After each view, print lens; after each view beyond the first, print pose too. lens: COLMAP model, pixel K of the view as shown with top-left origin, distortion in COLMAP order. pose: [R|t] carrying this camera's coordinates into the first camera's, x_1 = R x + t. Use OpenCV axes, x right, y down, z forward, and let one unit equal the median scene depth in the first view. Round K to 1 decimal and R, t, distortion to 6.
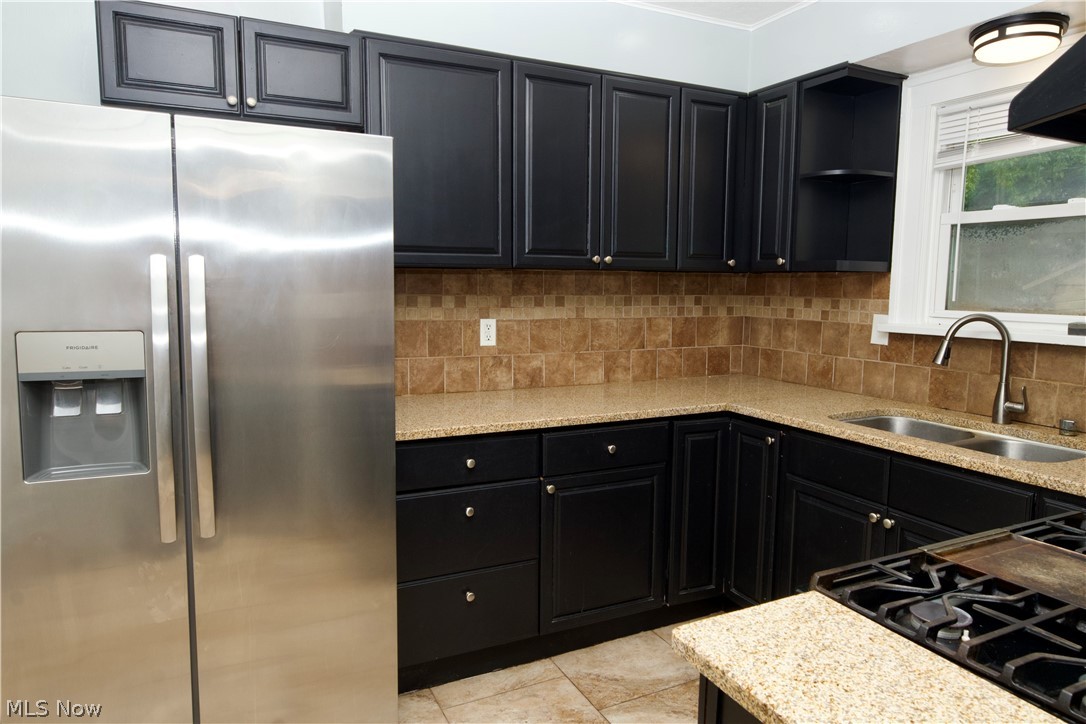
lens RADIAL K [[708.1, 0, 553.1], [0, 708.1, 362.3], [0, 0, 1]] dist [0.005746, -0.003719]
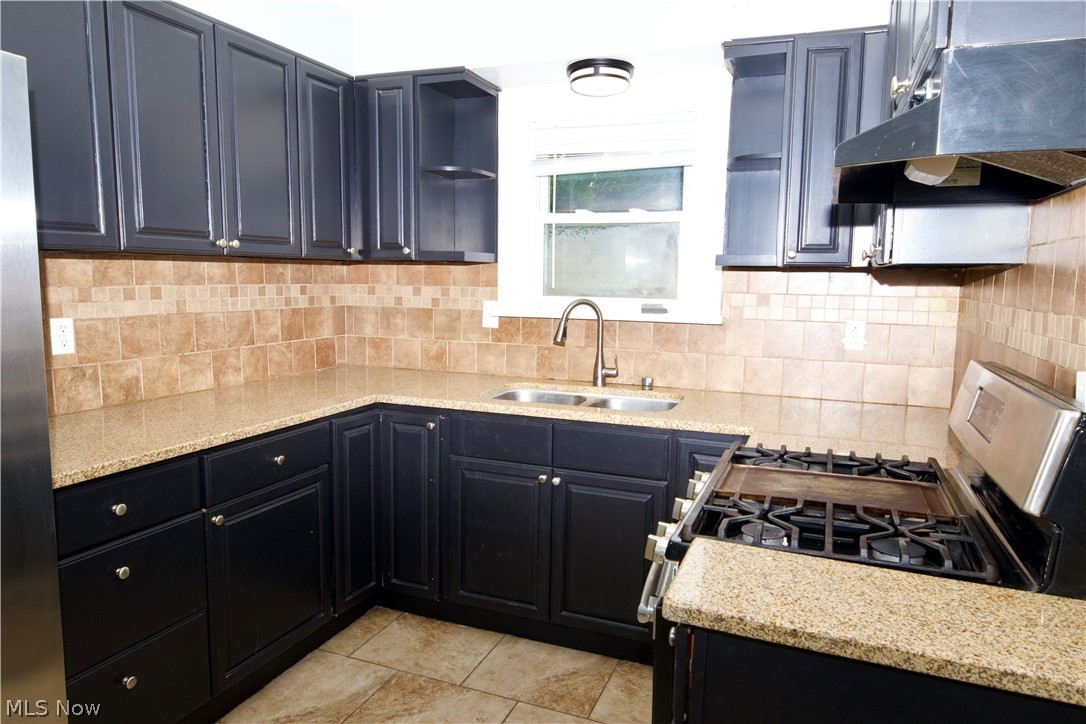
lens RADIAL K [[708.1, 0, 552.9], [0, 708.1, 361.6], [0, 0, 1]] dist [0.005746, -0.003719]
pose [[0.747236, -0.078970, 0.659850, -0.222424], [0.066996, 0.996808, 0.043428, -0.014756], [-0.661173, 0.011756, 0.750141, 0.105356]]
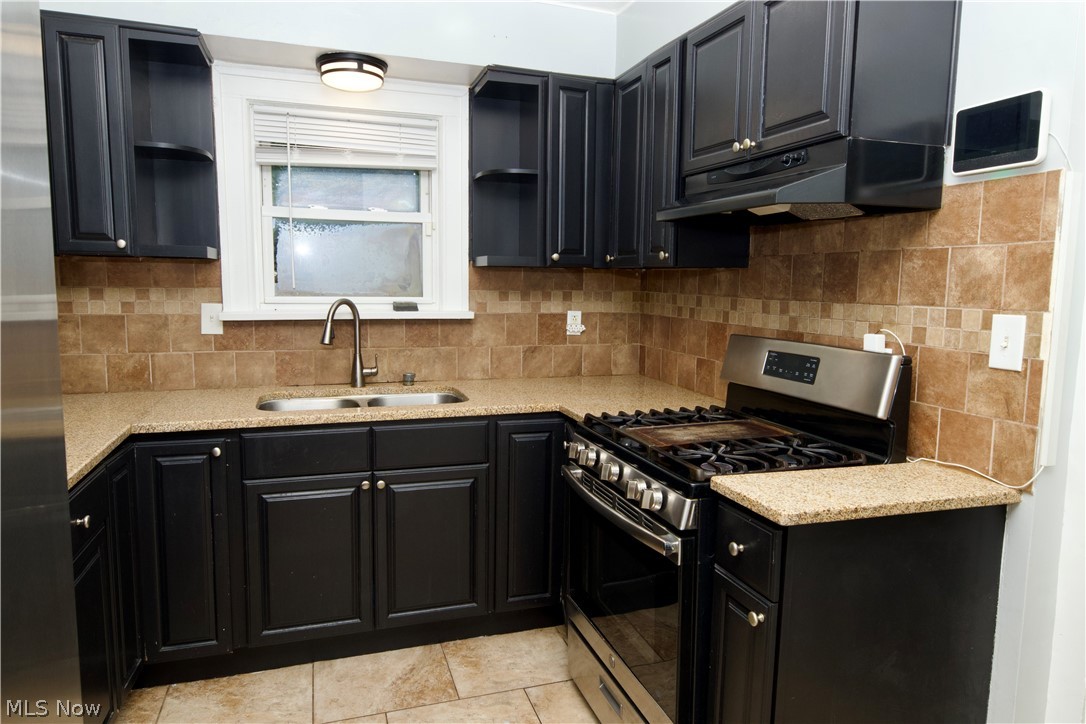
lens RADIAL K [[708.1, 0, 553.9], [0, 708.1, 362.0], [0, 0, 1]] dist [0.005746, -0.003719]
pose [[0.139664, -0.125214, 0.982250, -0.462747], [0.099334, 0.988740, 0.111918, -0.053444], [-0.985204, 0.081940, 0.150529, 0.427263]]
